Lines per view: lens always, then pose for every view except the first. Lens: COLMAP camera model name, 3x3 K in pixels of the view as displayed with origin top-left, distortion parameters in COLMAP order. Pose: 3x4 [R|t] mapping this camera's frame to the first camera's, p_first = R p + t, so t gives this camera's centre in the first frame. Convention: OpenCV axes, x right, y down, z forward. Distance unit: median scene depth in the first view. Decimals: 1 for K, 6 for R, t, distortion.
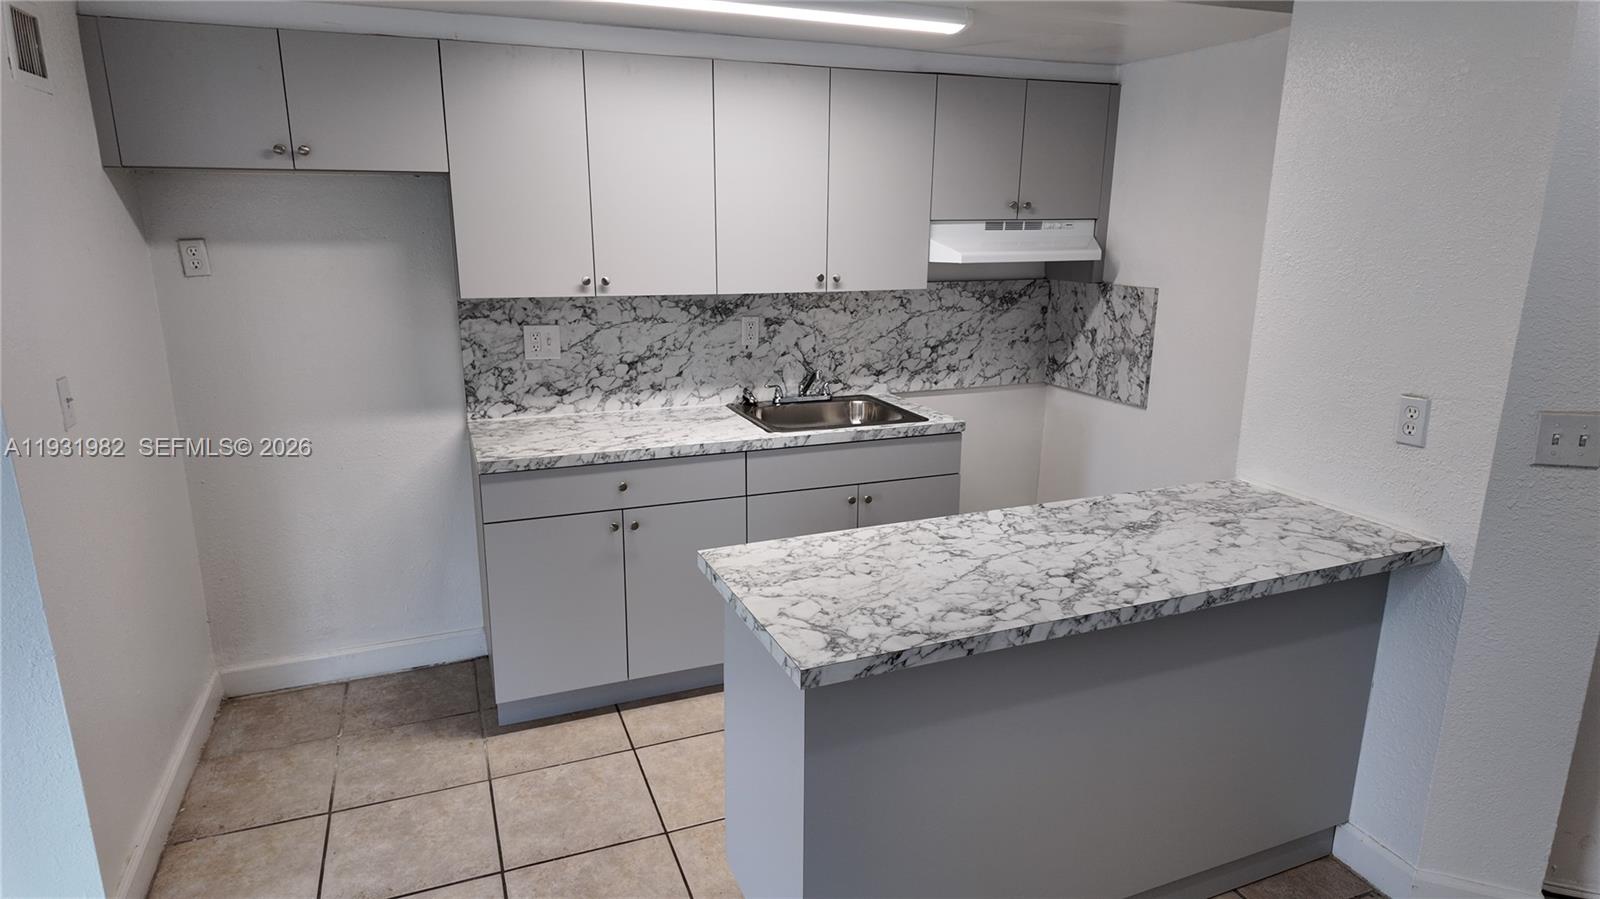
lens RADIAL K [[927.5, 0, 800.0], [0, 927.5, 449.5], [0, 0, 1]] dist [0.044567, -0.000938]
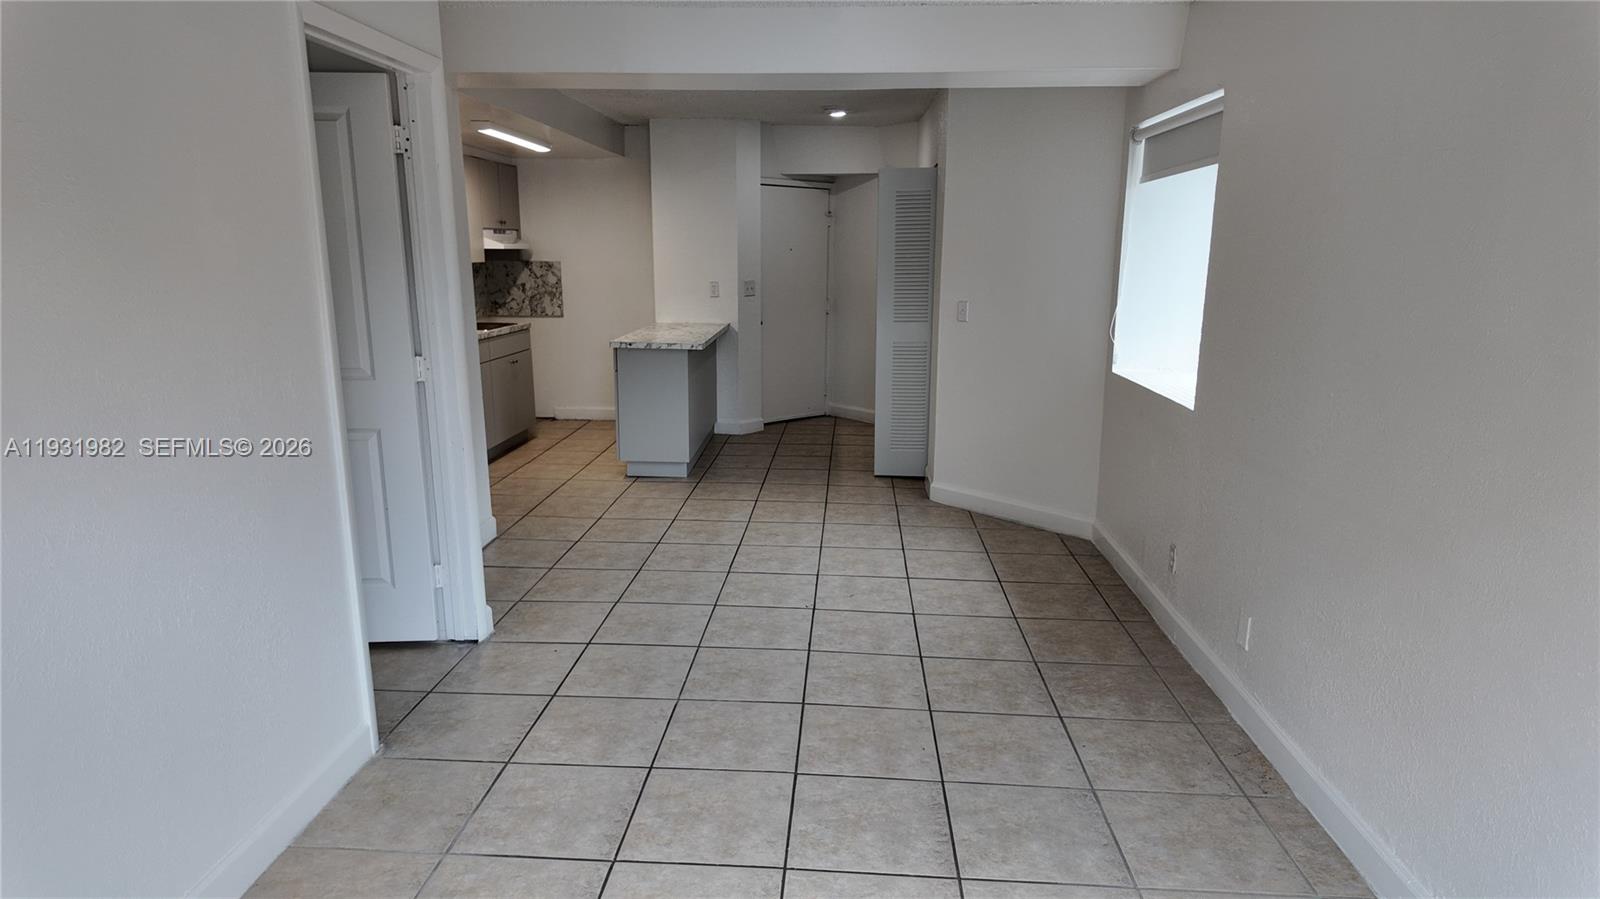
lens RADIAL K [[927.5, 0, 800.0], [0, 927.5, 449.5], [0, 0, 1]] dist [0.044567, -0.000938]
pose [[0.427550, -0.190778, 0.883631, -1.343562], [0.211170, 0.971512, 0.107575, 0.136731], [-0.878981, 0.140603, 0.455657, -0.426455]]
